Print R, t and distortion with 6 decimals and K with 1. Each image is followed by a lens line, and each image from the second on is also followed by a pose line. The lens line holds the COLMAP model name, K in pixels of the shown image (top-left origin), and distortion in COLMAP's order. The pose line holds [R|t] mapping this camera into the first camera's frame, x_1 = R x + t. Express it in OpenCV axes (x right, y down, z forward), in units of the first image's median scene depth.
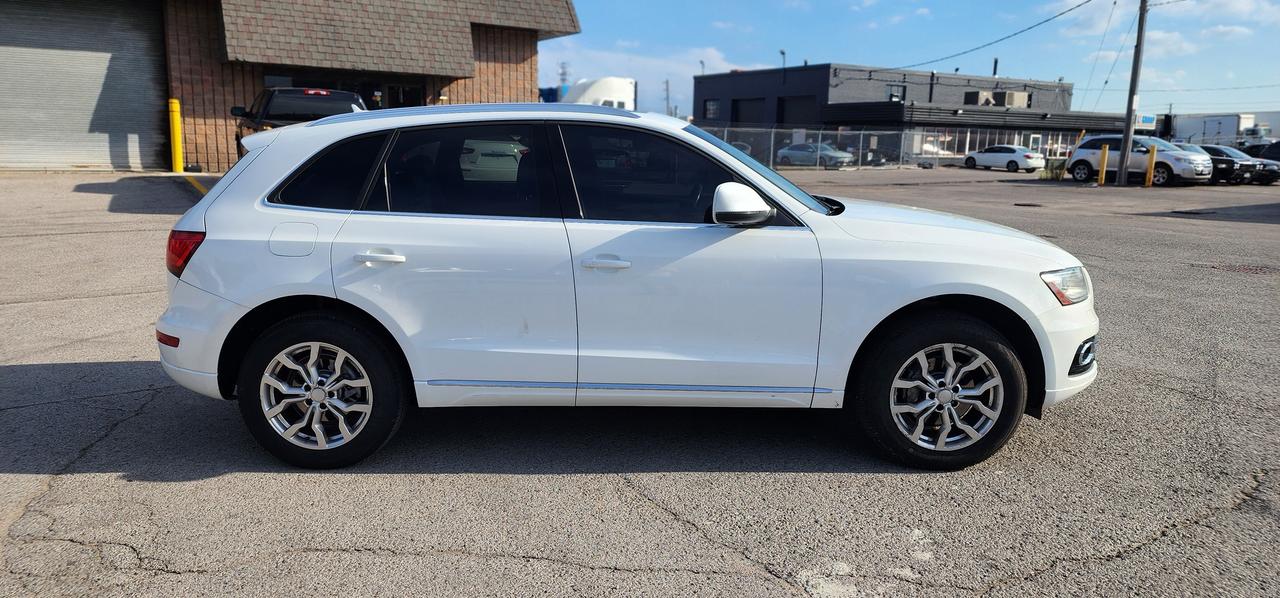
lens RADIAL K [[869.1, 0, 640.0], [0, 869.1, 299.0], [0, 0, 1]] dist [0.065431, -0.055340]
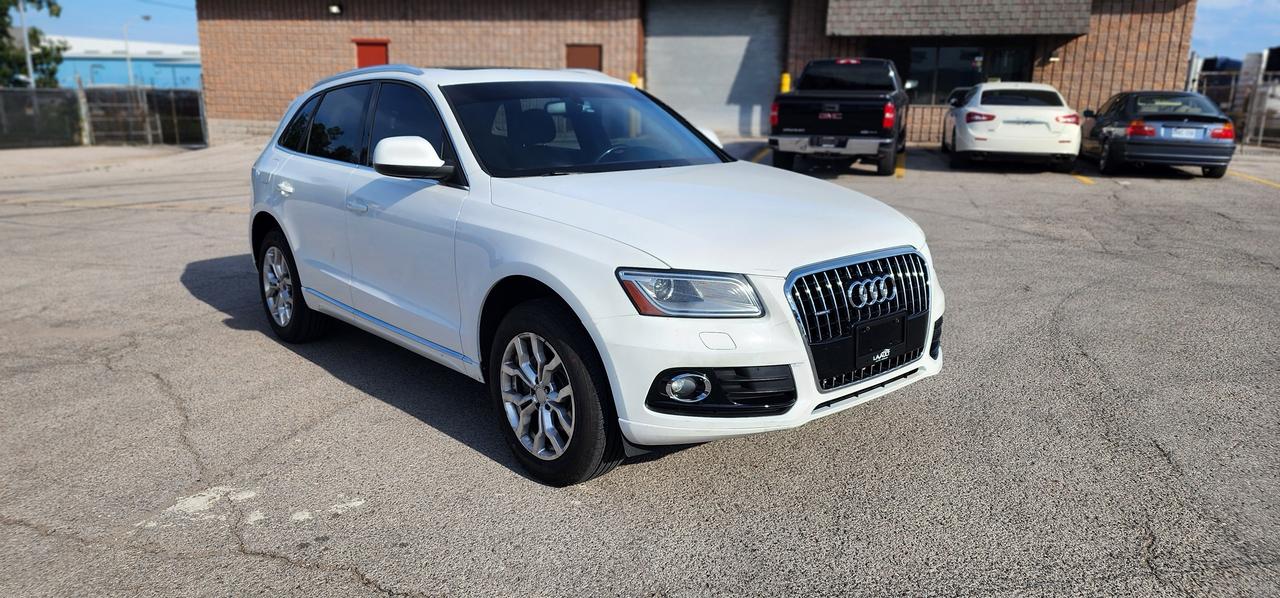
lens RADIAL K [[869.1, 0, 640.0], [0, 869.1, 299.0], [0, 0, 1]] dist [0.065431, -0.055340]
pose [[0.663826, 0.158935, -0.730804, 0.218160], [-0.136141, 0.986512, 0.090882, -0.015419], [0.735392, 0.039162, 0.676510, 0.104966]]
